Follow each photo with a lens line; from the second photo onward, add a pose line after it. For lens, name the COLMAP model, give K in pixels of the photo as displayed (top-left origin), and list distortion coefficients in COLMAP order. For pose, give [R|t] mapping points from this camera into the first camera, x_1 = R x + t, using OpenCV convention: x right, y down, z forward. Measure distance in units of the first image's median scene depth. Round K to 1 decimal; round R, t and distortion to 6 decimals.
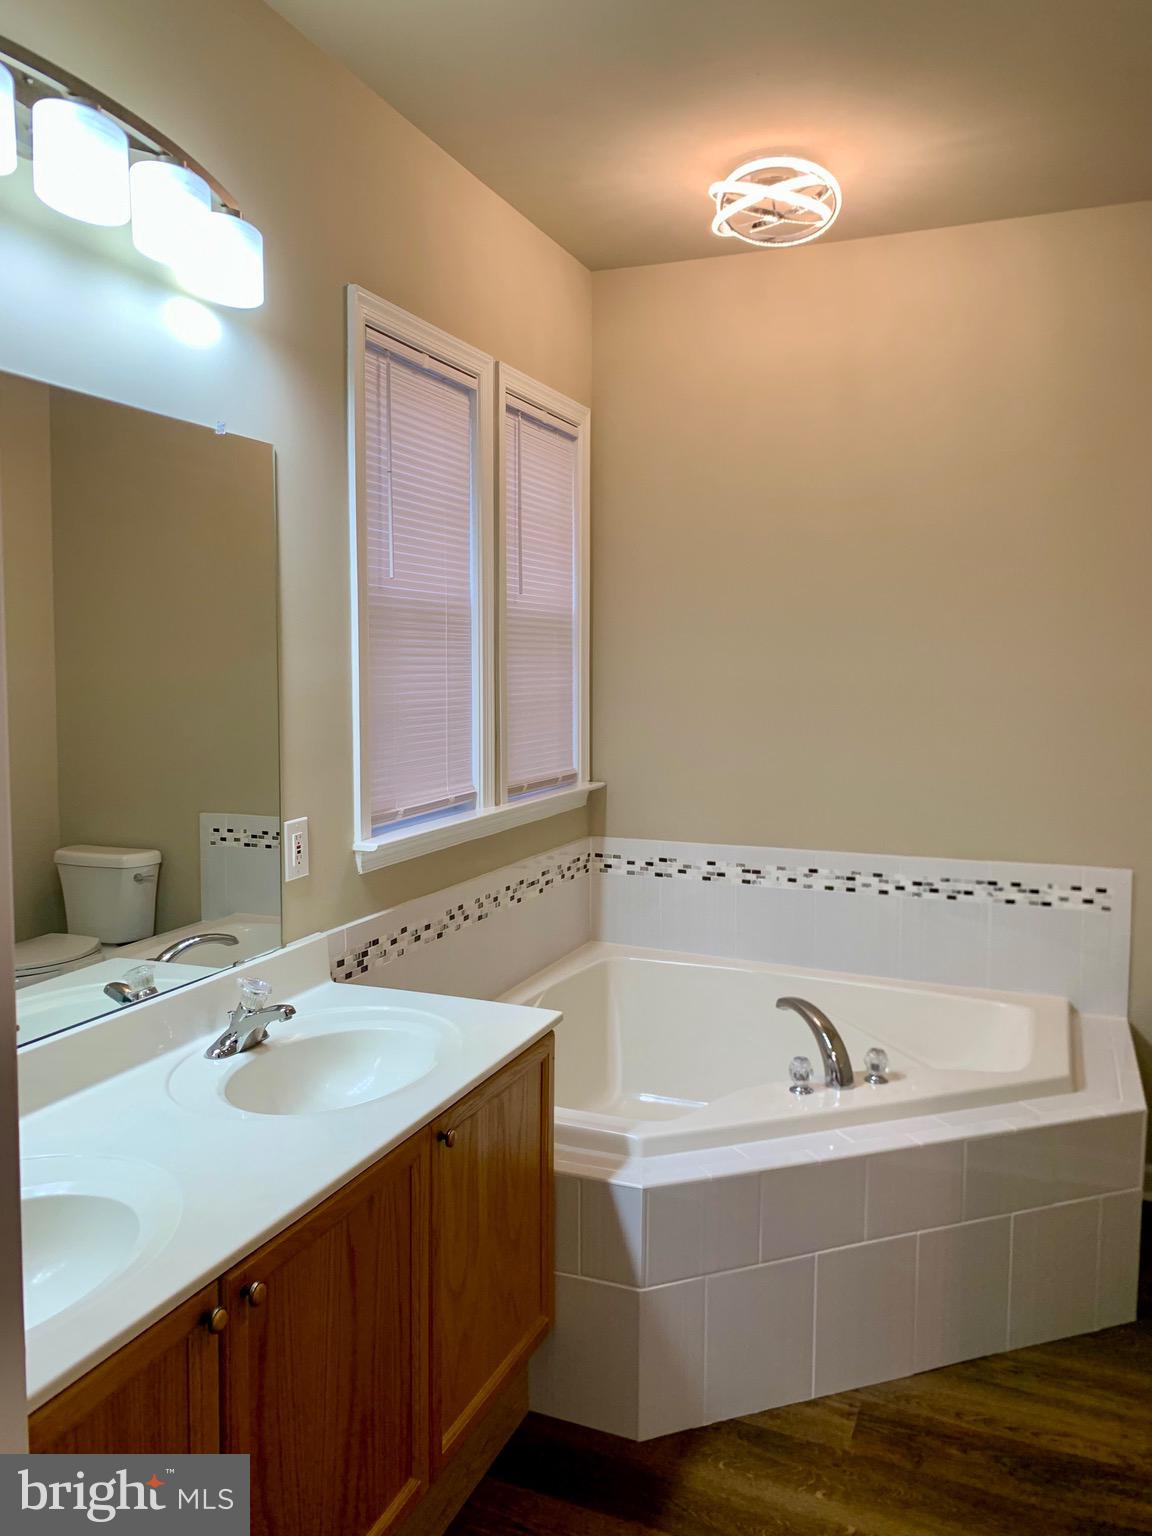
lens RADIAL K [[1068.6, 0, 582.3], [0, 1068.6, 727.2], [0, 0, 1]] dist [-0.036829, 0.007869]
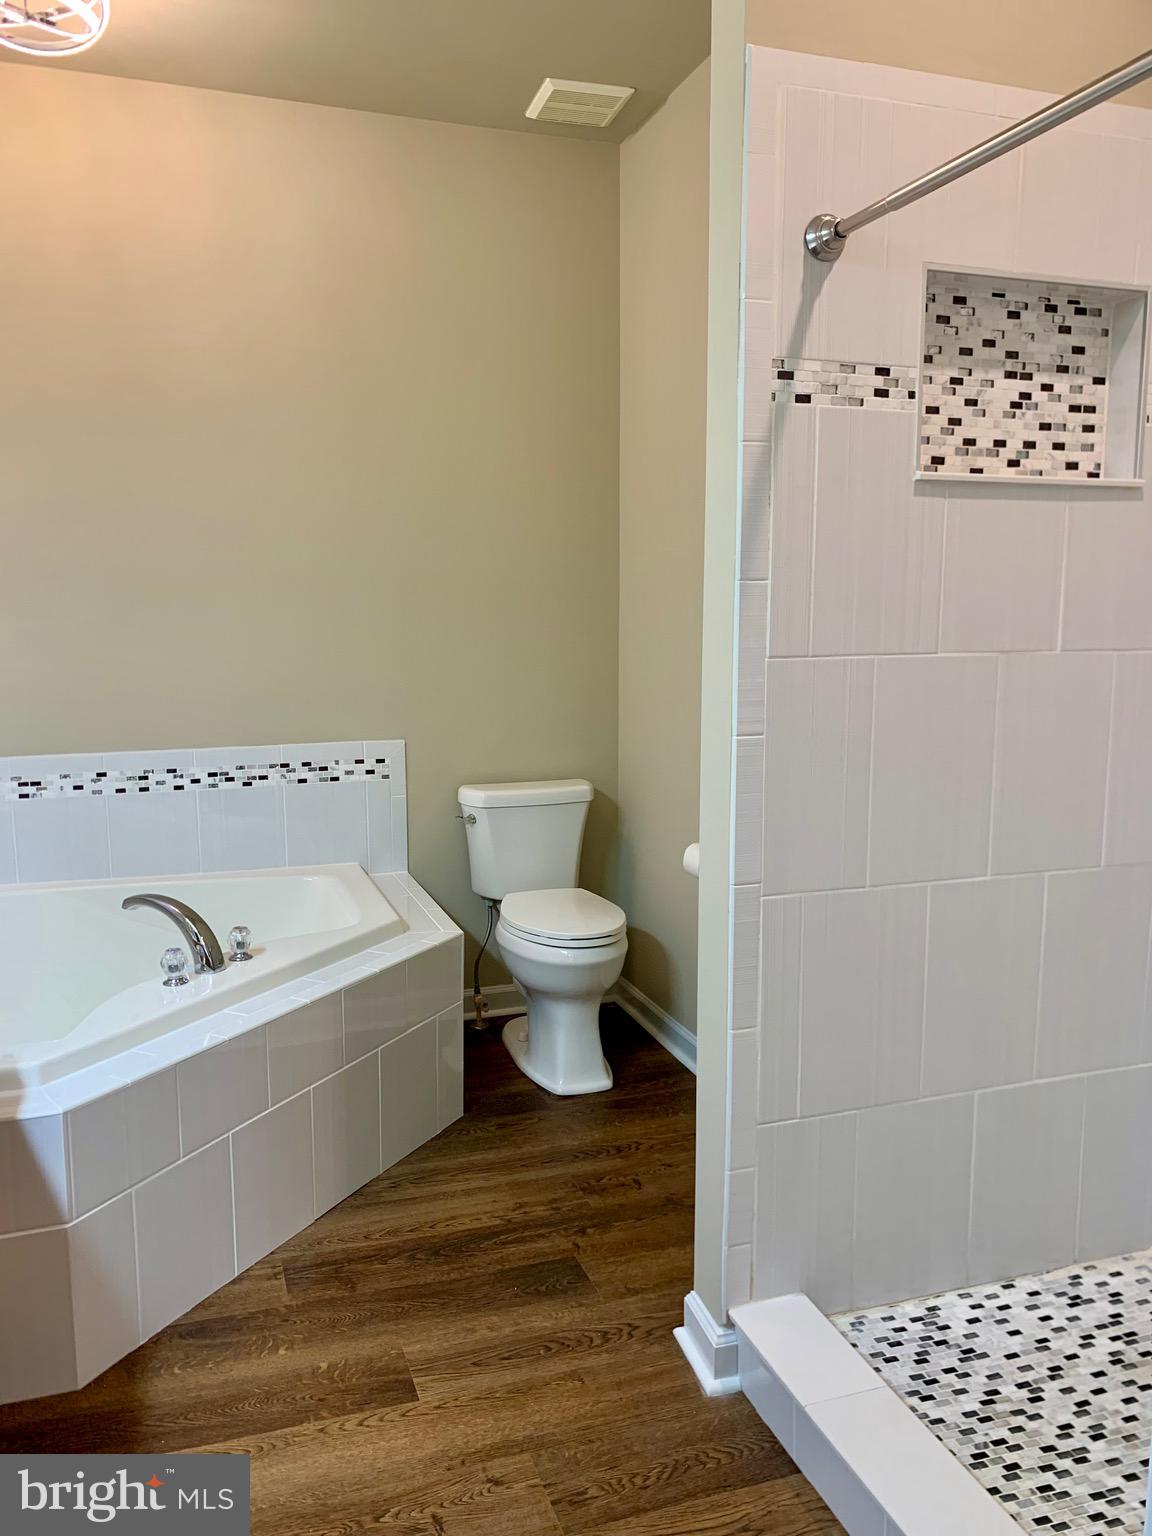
lens RADIAL K [[1068.6, 0, 582.3], [0, 1068.6, 727.2], [0, 0, 1]] dist [-0.036829, 0.007869]
pose [[0.770228, -0.096404, 0.630441, -0.083638], [0.039080, 0.993786, 0.104219, 0.028274], [-0.636570, -0.055635, 0.769209, 0.047766]]
